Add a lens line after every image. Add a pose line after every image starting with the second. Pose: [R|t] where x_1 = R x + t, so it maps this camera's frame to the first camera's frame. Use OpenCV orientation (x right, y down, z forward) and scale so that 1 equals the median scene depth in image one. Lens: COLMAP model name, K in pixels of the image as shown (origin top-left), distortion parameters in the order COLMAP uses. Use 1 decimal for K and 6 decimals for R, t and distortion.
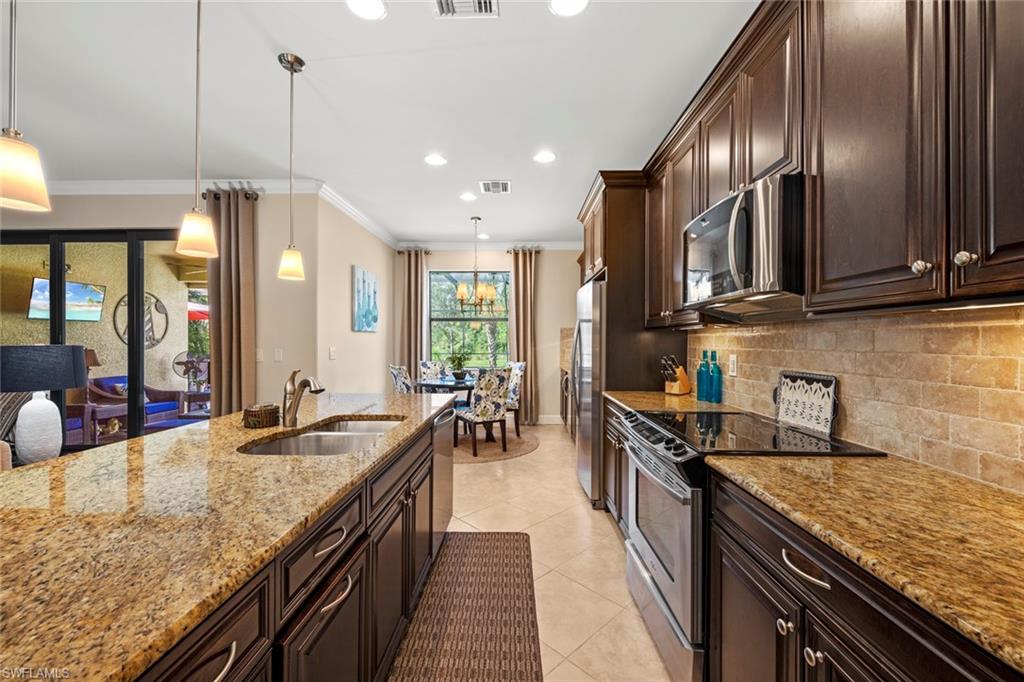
lens RADIAL K [[403.2, 0, 508.0], [0, 403.2, 340.2], [0, 0, 1]] dist [0.009395, -0.001471]
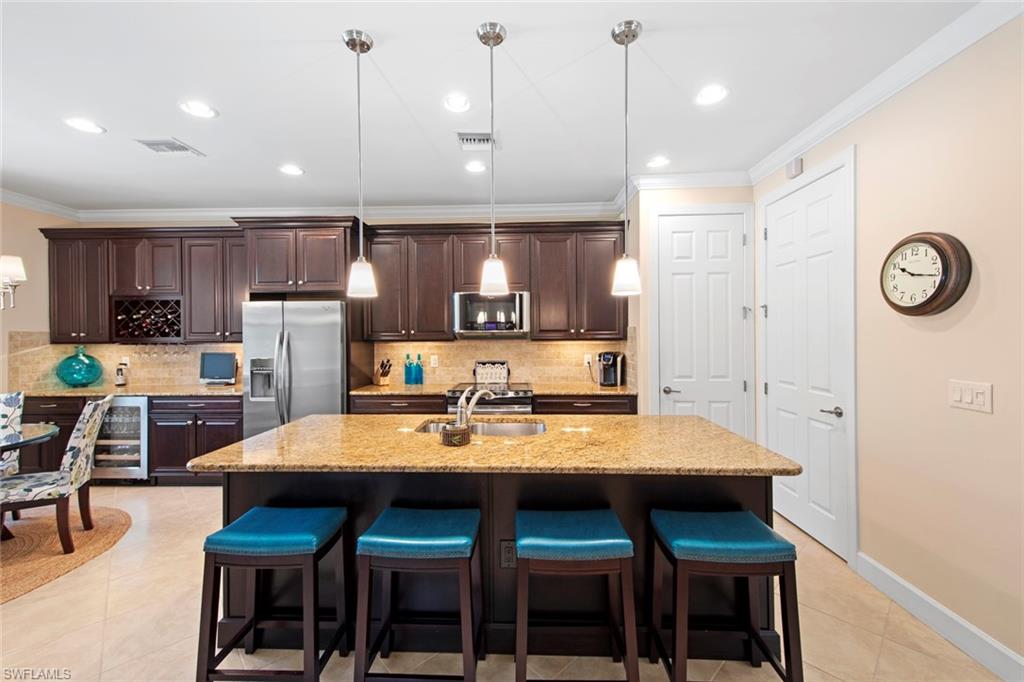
lens RADIAL K [[403.2, 0, 511.2], [0, 403.2, 334.4], [0, 0, 1]] dist [0.009395, -0.001471]
pose [[0.010314, -0.006869, 0.999923, -1.594174], [0.004641, 0.999966, 0.006822, -0.088783], [-0.999936, 0.004571, 0.010346, 0.792531]]
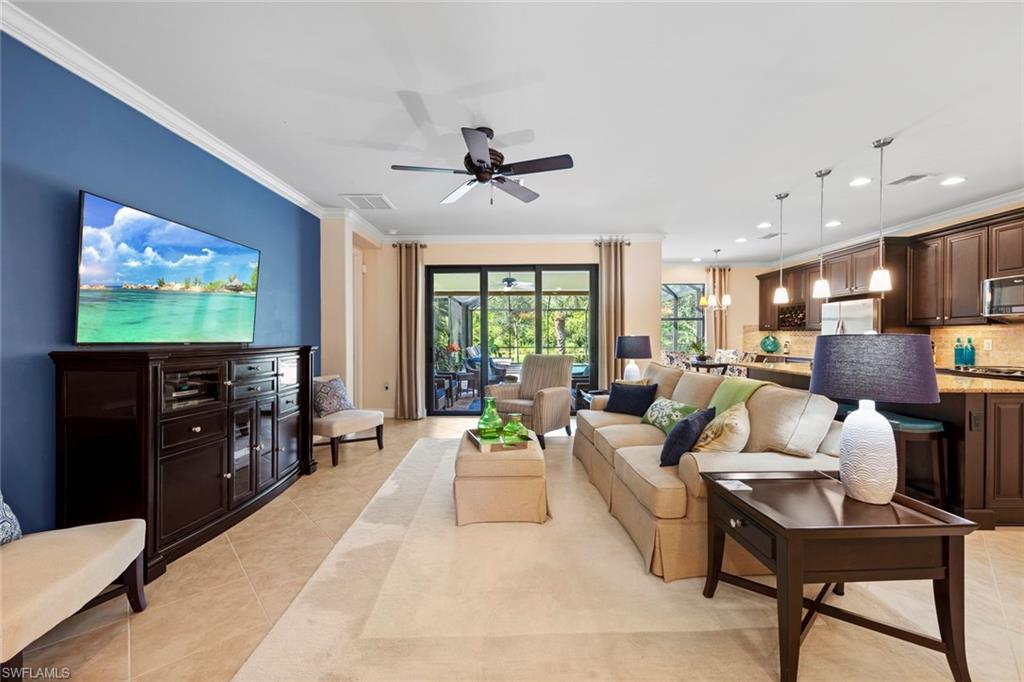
lens RADIAL K [[403.2, 0, 509.7], [0, 403.2, 341.9], [0, 0, 1]] dist [0.009395, -0.001471]
pose [[0.999984, -0.005318, -0.001935, -2.197444], [0.005346, 0.999880, 0.014563, 0.009731], [0.001858, -0.014573, 0.999892, -1.221689]]
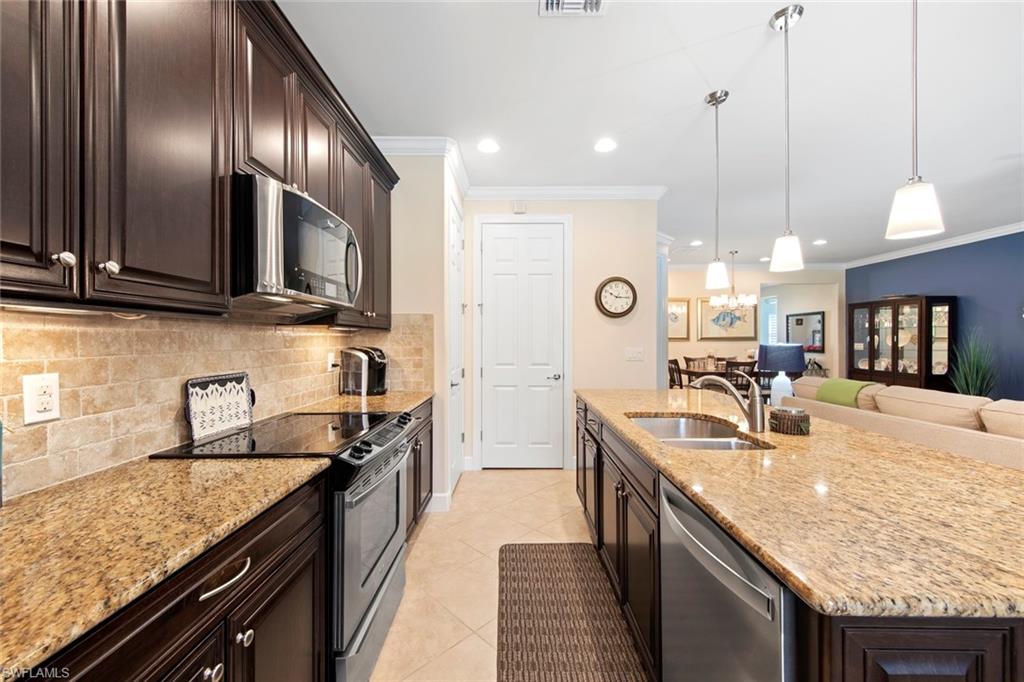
lens RADIAL K [[403.2, 0, 507.9], [0, 403.2, 343.4], [0, 0, 1]] dist [0.009395, -0.001471]
pose [[-0.999736, -0.002235, -0.022877, 0.069760], [-0.002346, 0.999986, 0.004812, -0.000550], [0.022866, 0.004864, -0.999727, 1.831329]]
